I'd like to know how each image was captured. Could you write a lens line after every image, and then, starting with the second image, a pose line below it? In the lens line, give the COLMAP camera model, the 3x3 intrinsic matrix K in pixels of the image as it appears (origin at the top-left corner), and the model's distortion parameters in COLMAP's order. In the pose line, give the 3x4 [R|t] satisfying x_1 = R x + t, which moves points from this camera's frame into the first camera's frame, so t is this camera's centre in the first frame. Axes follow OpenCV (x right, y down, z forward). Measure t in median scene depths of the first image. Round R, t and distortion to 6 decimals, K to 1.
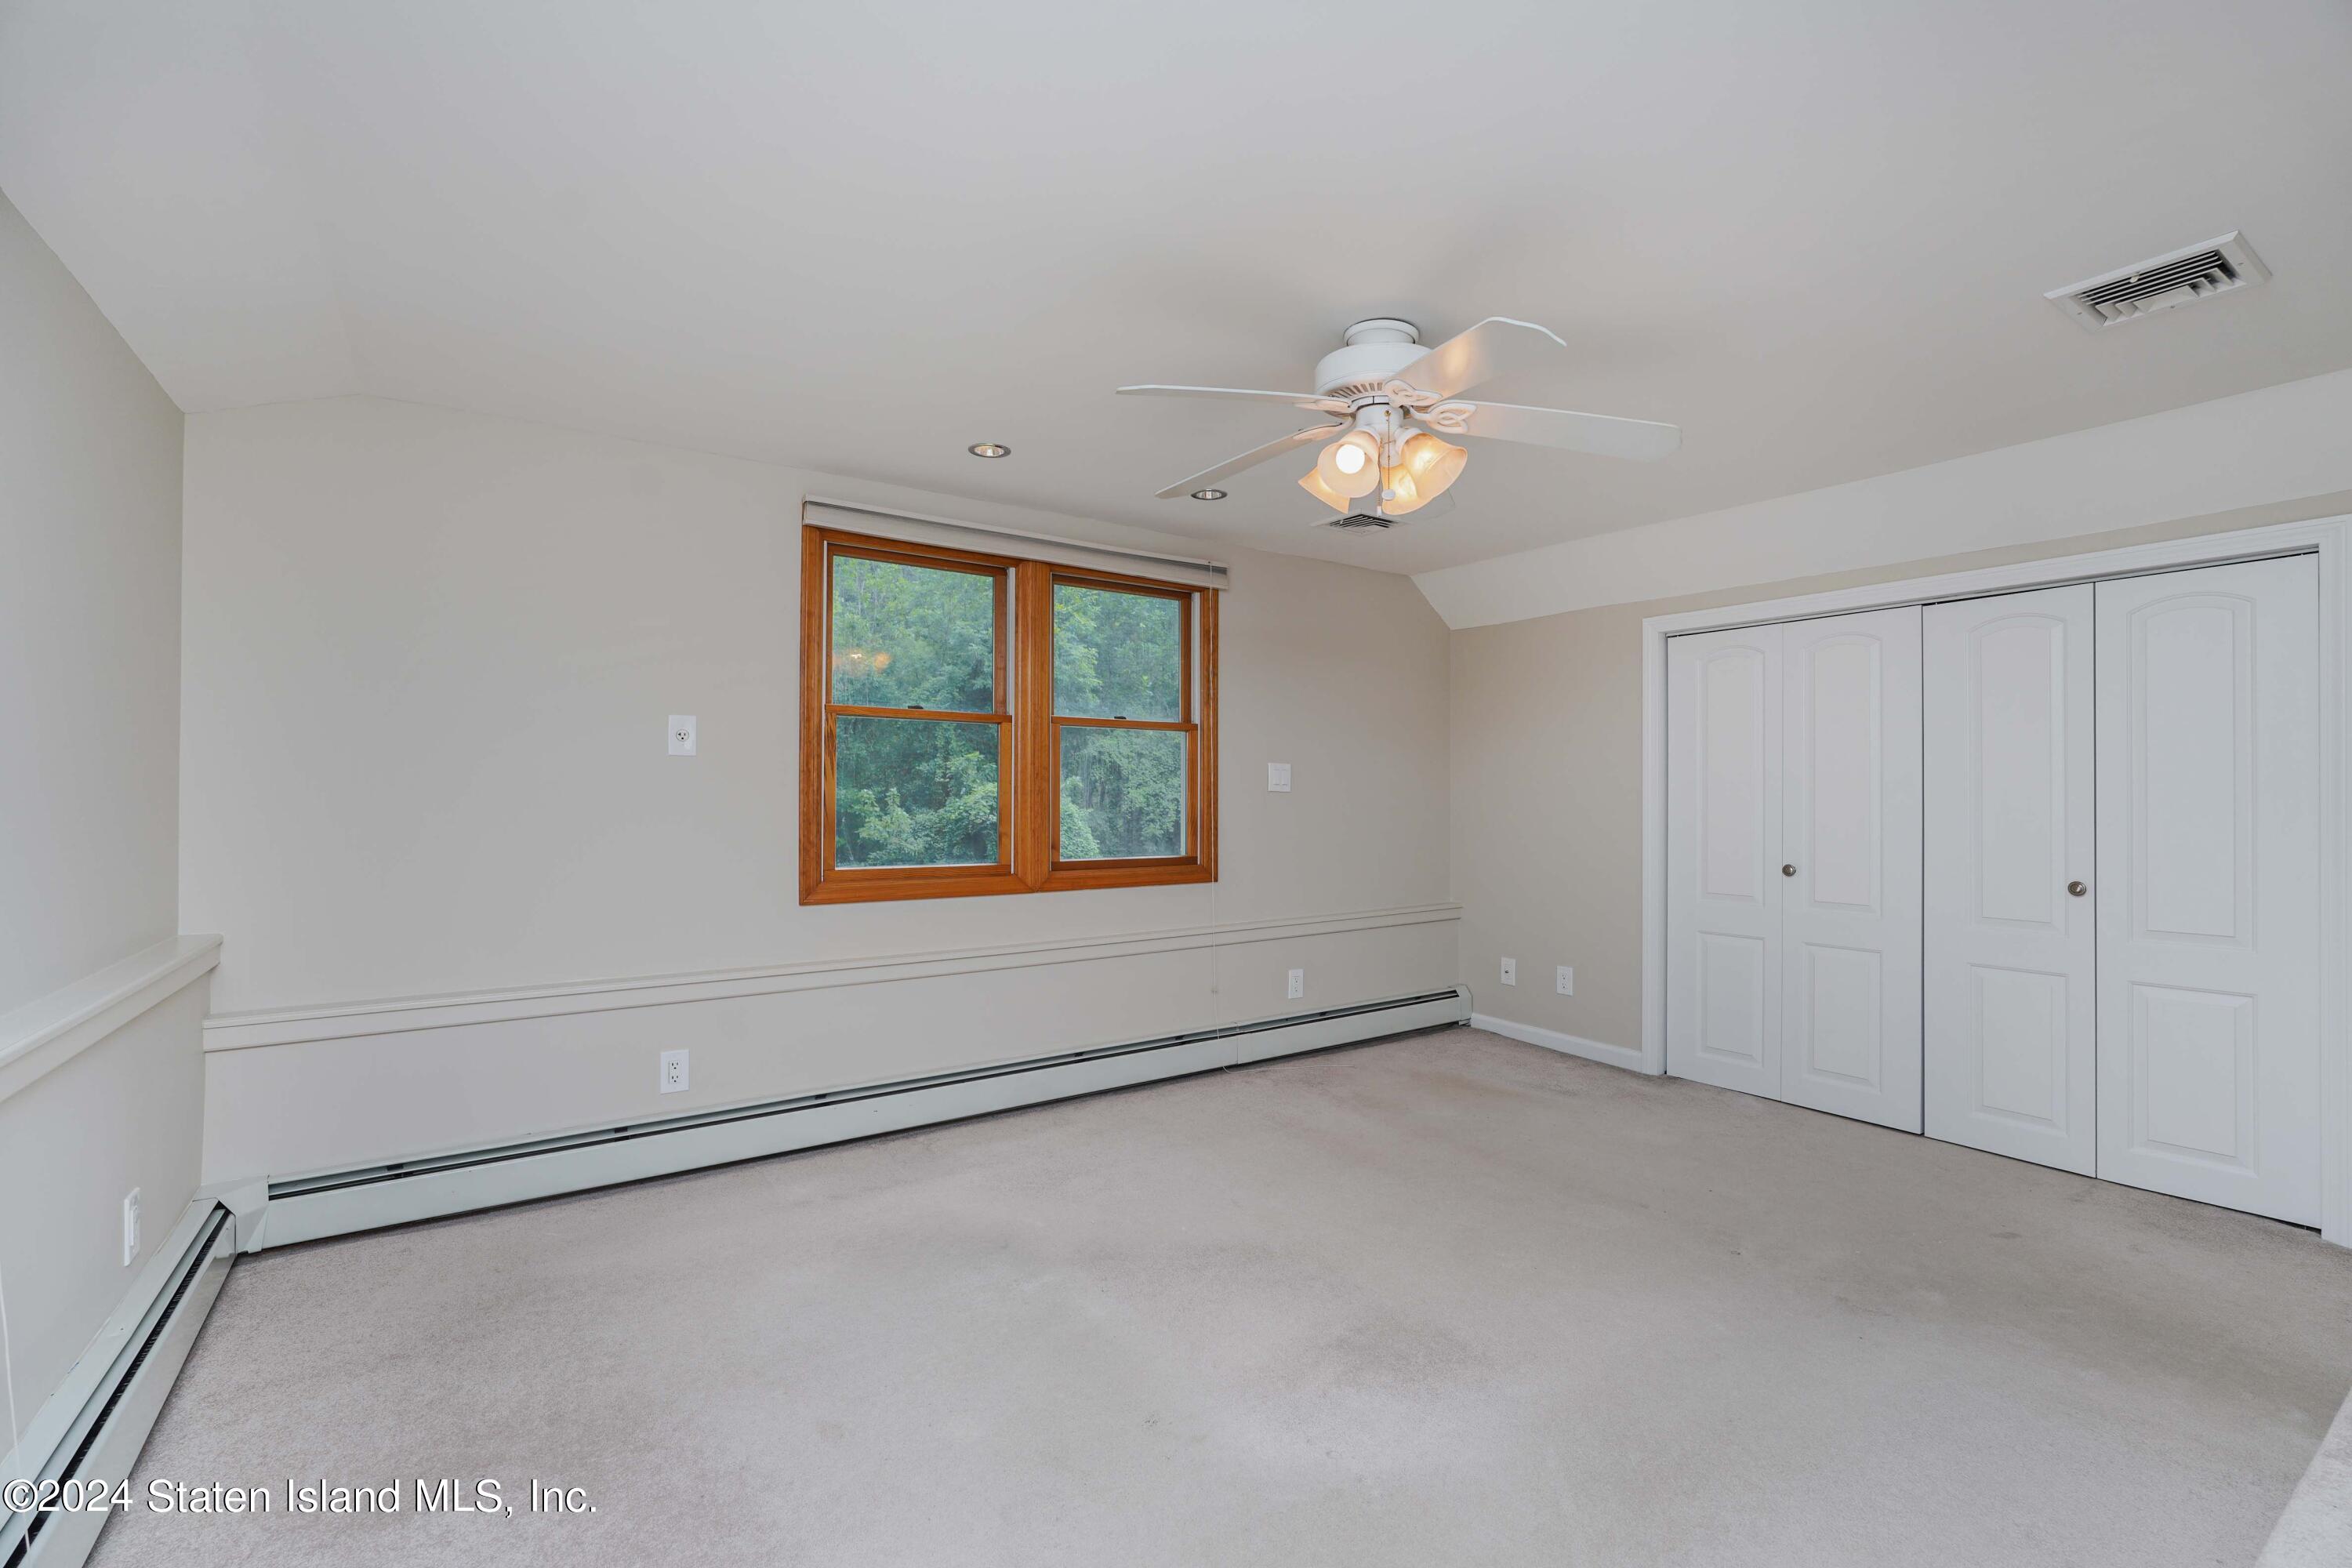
lens RADIAL K [[980.4, 0, 1176.0], [0, 980.4, 784.0], [0, 0, 1]] dist [-0.034096, 0.000004]
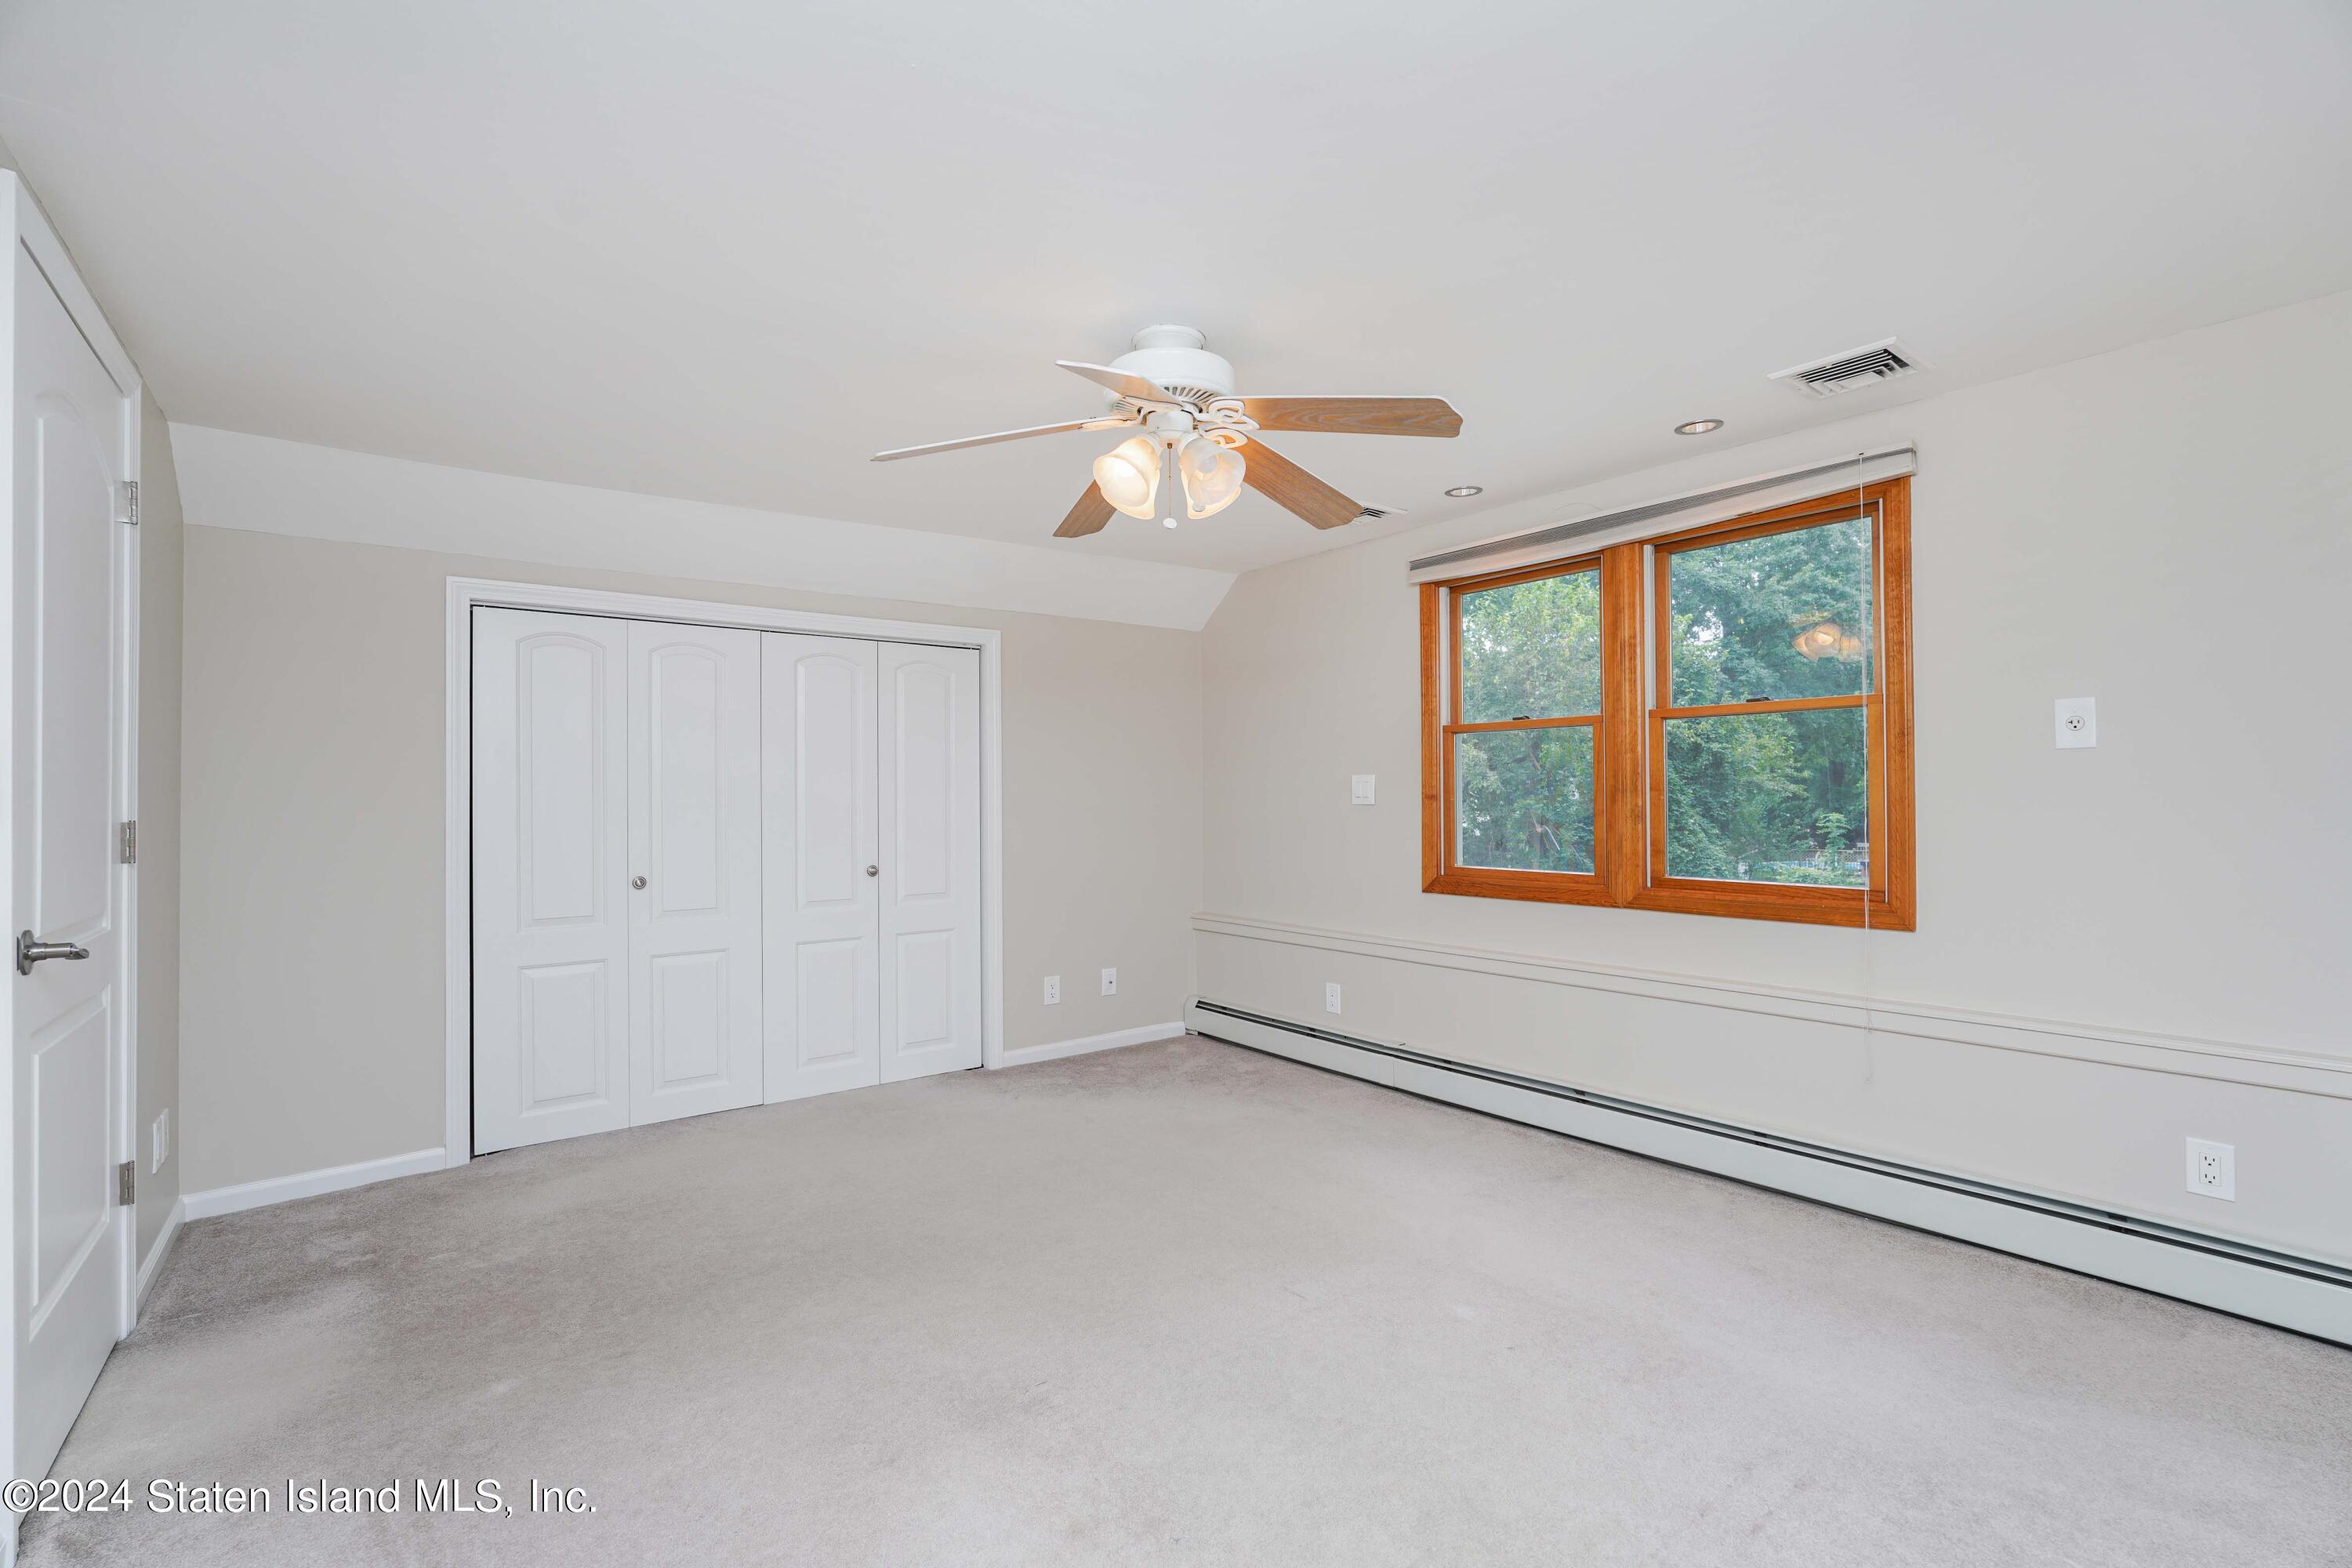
lens RADIAL K [[1054.7, 0, 1176.0], [0, 1054.7, 784.0], [0, 0, 1]] dist [0.001370, 0.000165]
pose [[0.063962, -0.020619, -0.997739, 0.710733], [0.020559, 0.999602, -0.019339, 0.003167], [0.997741, -0.019275, 0.064360, 0.468853]]
